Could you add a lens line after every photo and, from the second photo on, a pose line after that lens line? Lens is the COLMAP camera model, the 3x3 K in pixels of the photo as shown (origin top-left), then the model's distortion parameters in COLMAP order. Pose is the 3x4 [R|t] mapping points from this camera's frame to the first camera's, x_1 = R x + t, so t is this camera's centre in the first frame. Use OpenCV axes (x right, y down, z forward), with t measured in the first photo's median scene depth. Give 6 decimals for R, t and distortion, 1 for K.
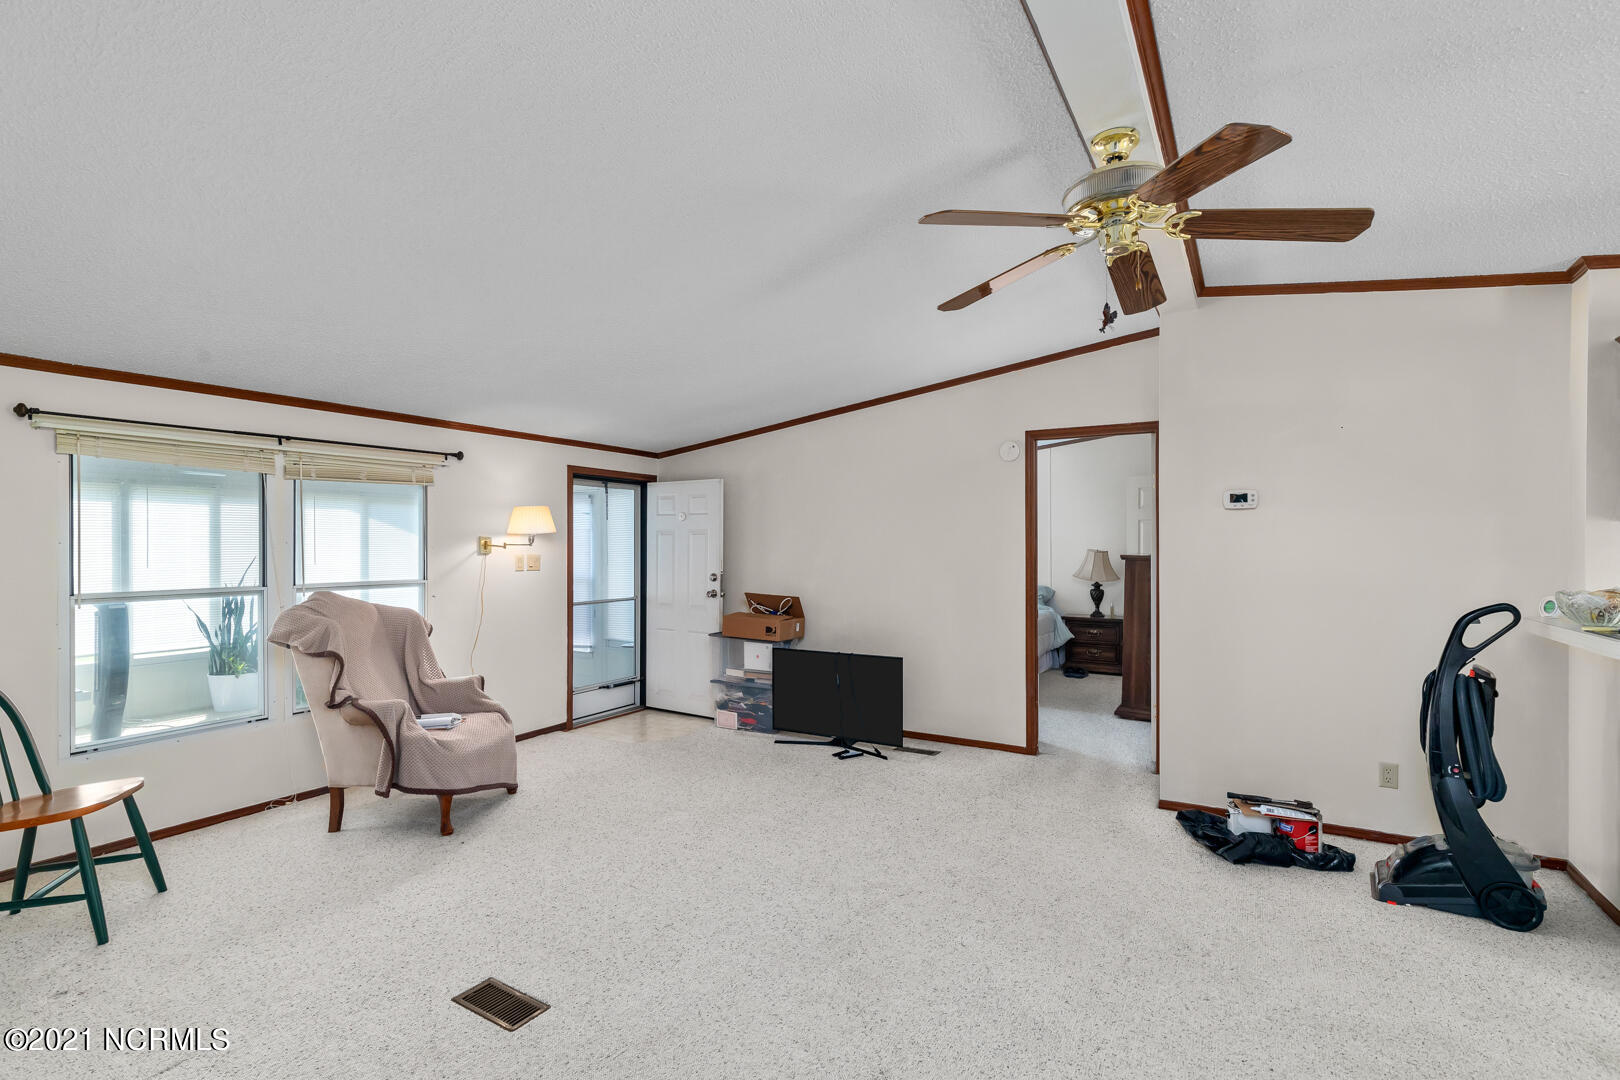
lens RADIAL K [[741.5, 0, 819.2], [0, 741.5, 540.6], [0, 0, 1]] dist [0.003054, 0.000122]
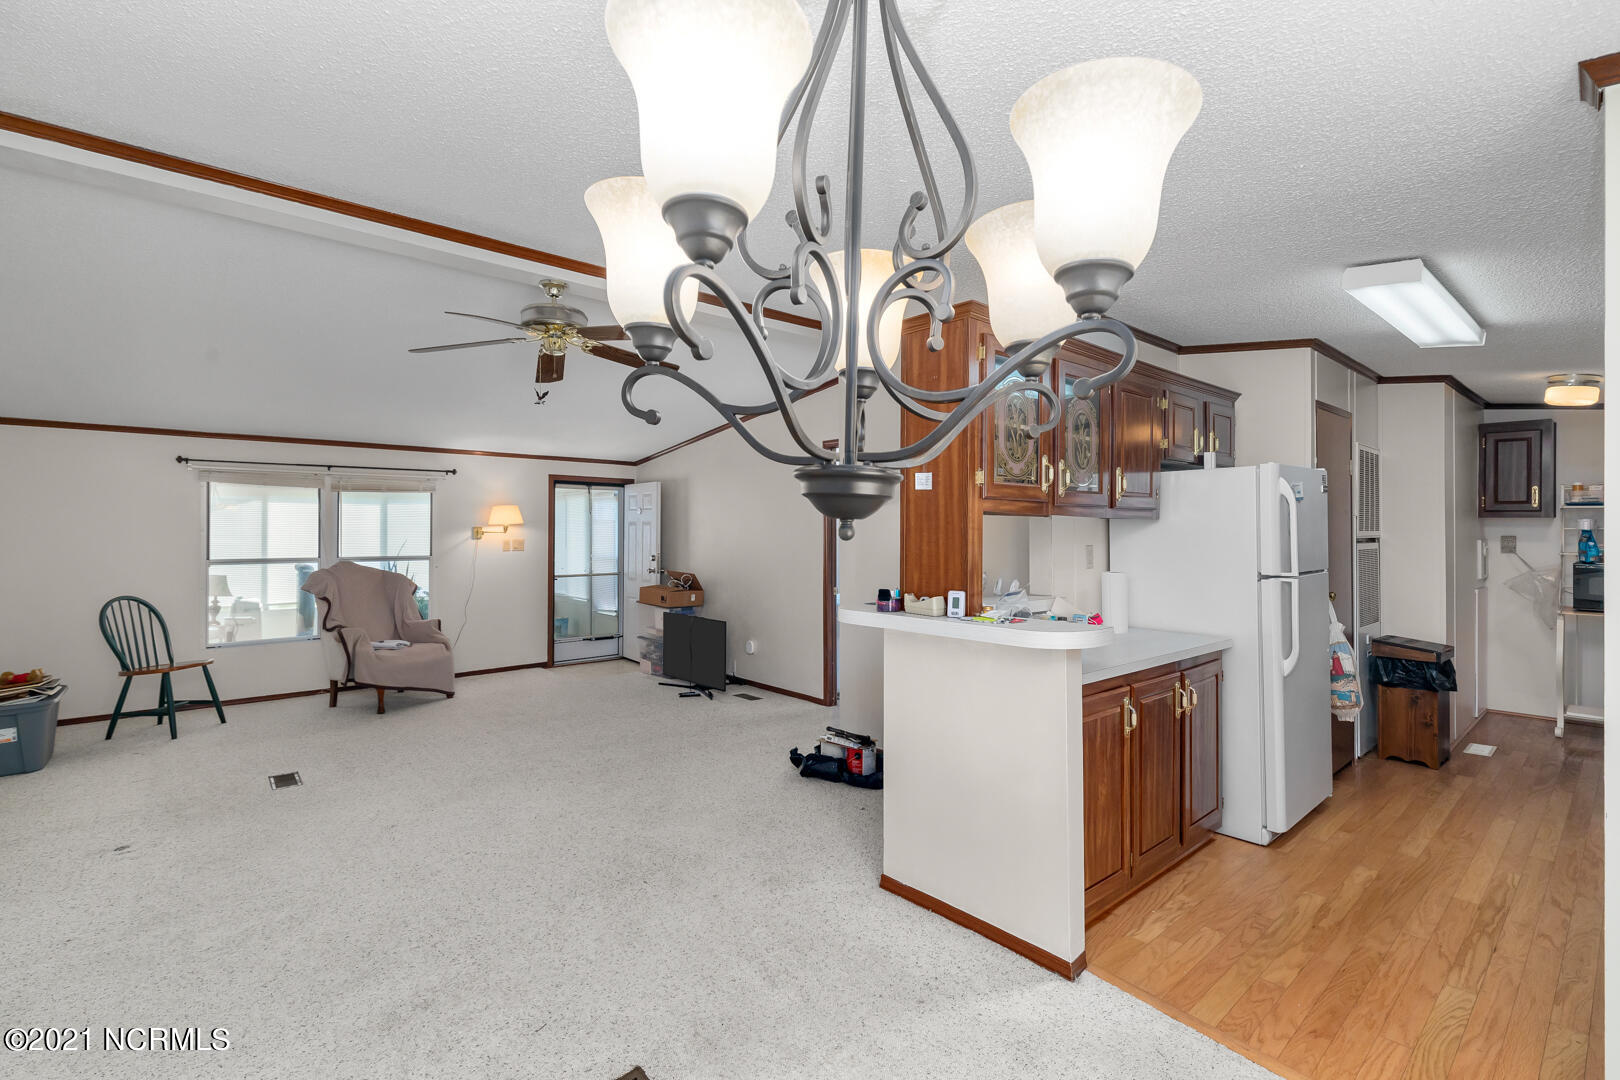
lens RADIAL K [[735.0, 0, 824.8], [0, 735.0, 524.1], [0, 0, 1]] dist [-0.000036, -0.000178]
pose [[0.949978, -0.001165, -0.312314, 0.675180], [-0.000638, 0.999984, -0.005671, -0.003308], [0.312315, 0.005586, 0.949962, -0.154071]]
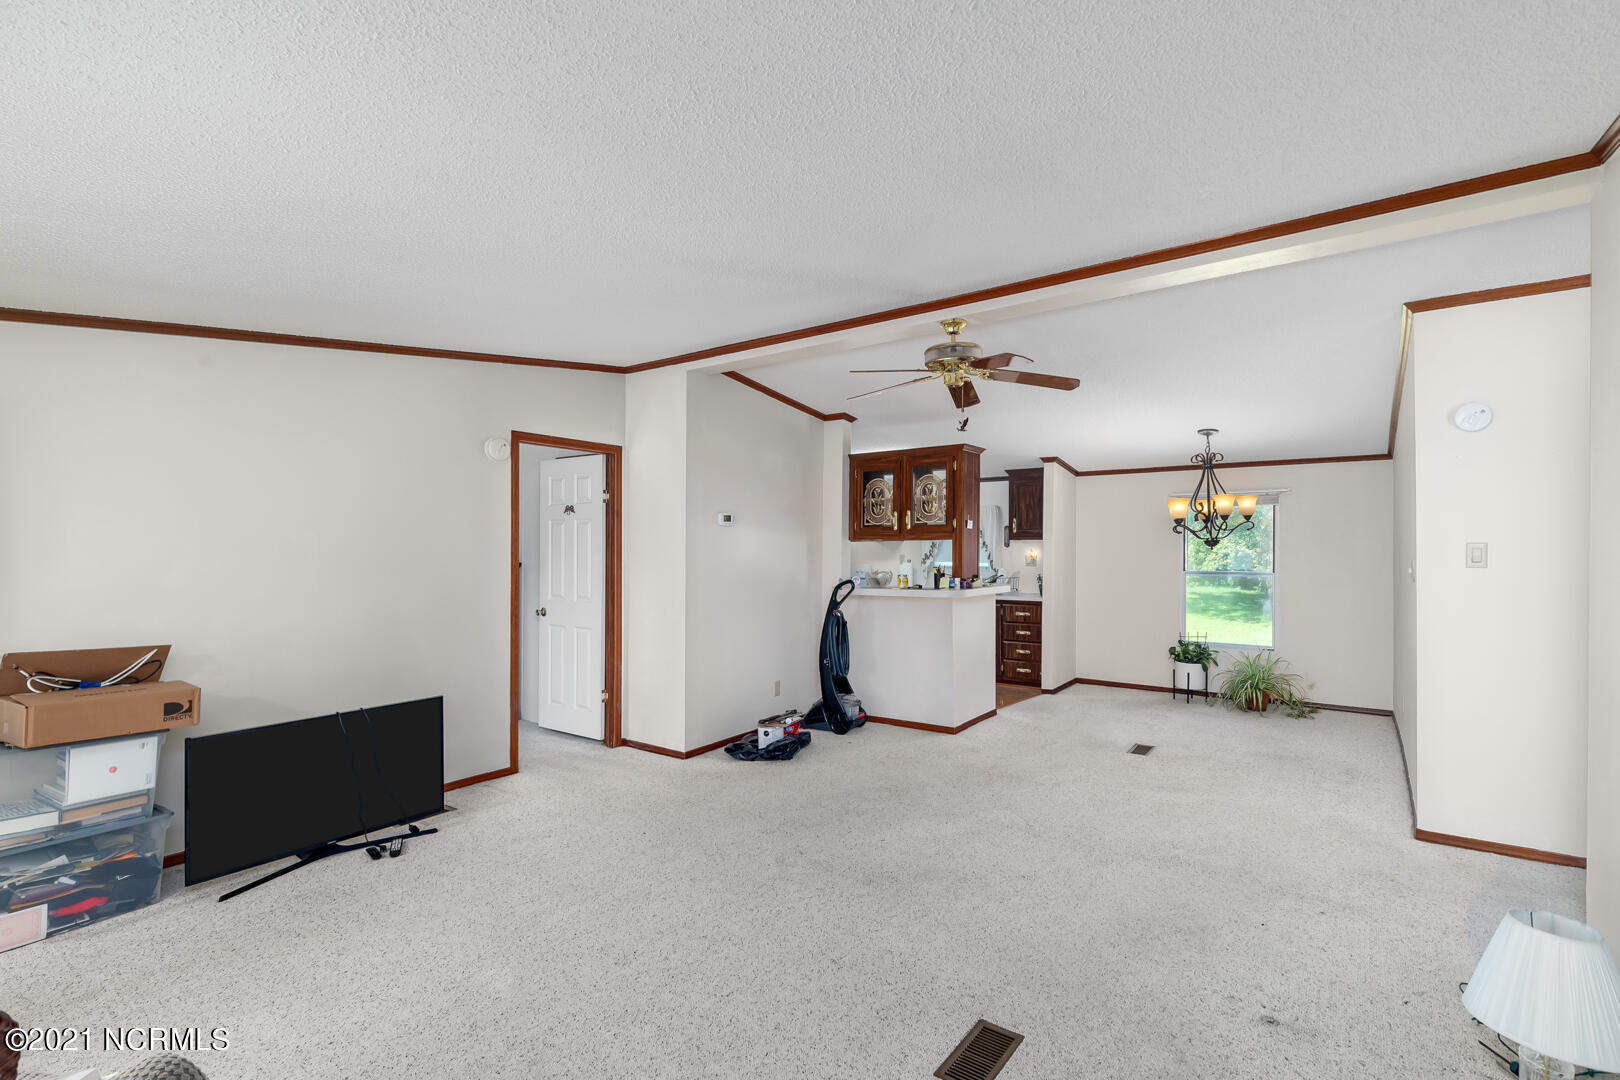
lens RADIAL K [[748.2, 0, 840.2], [0, 748.2, 541.8], [0, 0, 1]] dist [0.001670, 0.000068]
pose [[0.078478, 0.009106, 0.996874, -0.645200], [-0.001382, 0.999958, -0.009026, 0.002289], [-0.996915, -0.000669, 0.078488, 0.521569]]
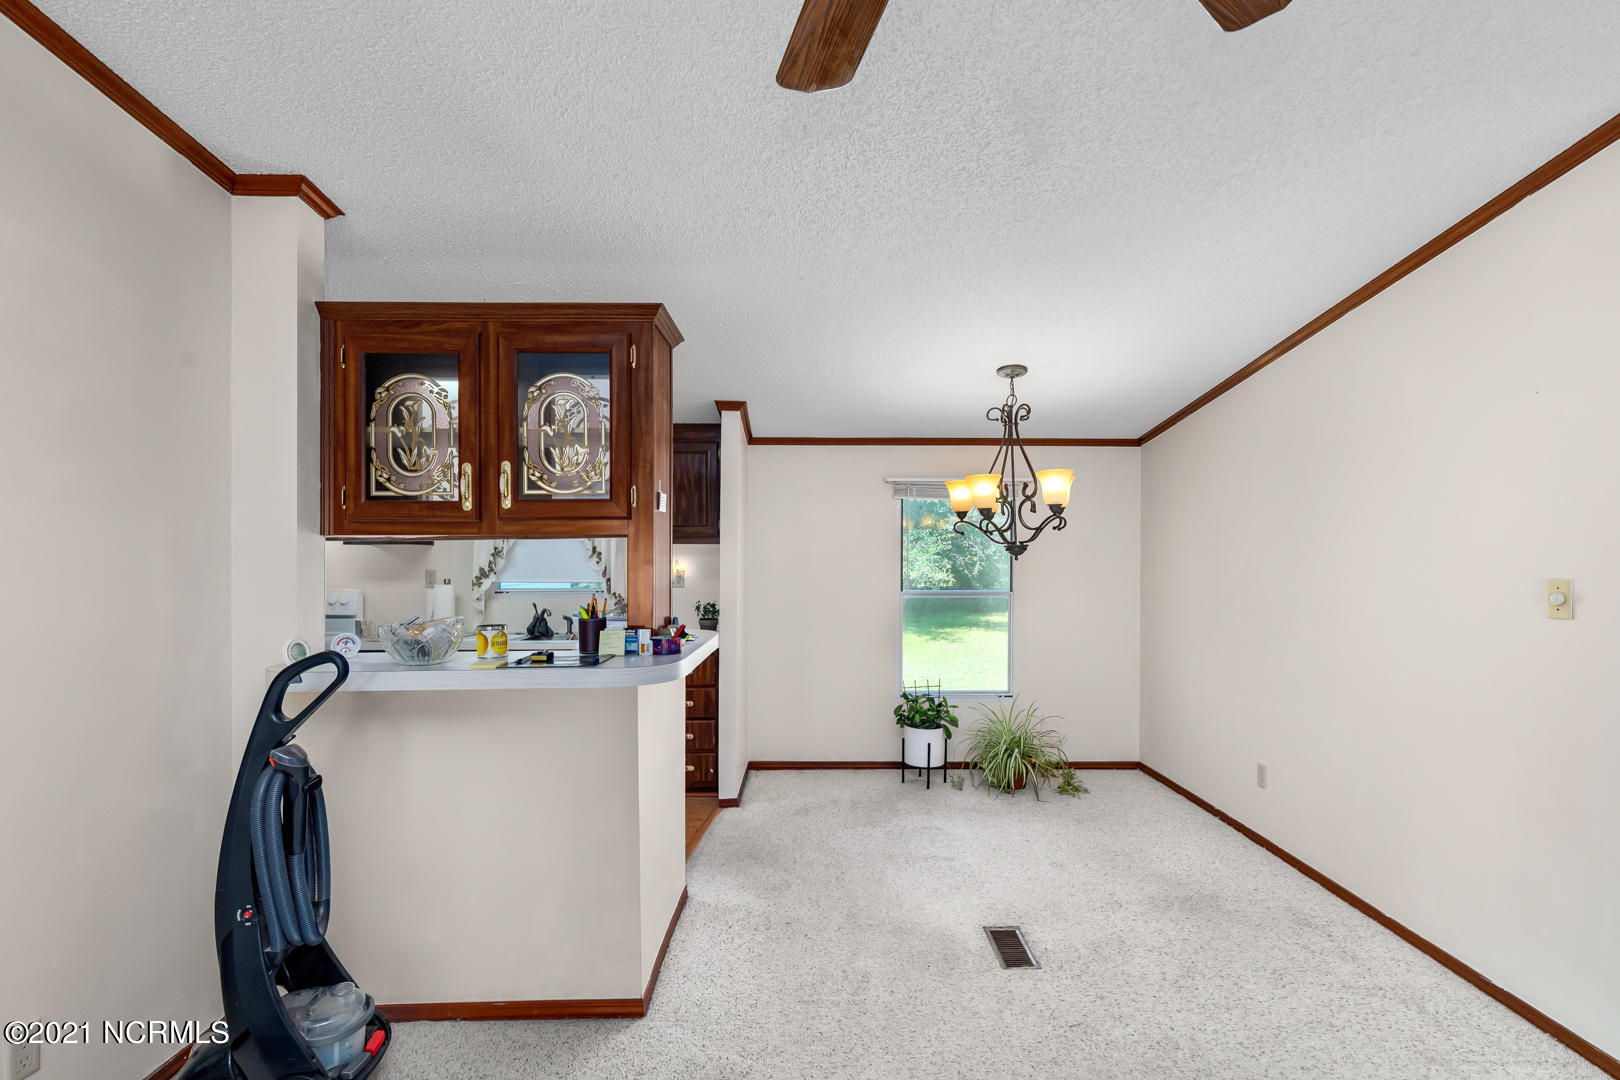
lens RADIAL K [[736.2, 0, 811.1], [0, 736.2, 571.1], [0, 0, 1]] dist [0.008721, 0.000116]
pose [[-0.513528, -0.013726, 0.857963, 0.068465], [-0.001482, 0.999885, 0.015110, 0.003224], [-0.858071, 0.006488, -0.513490, 0.581485]]
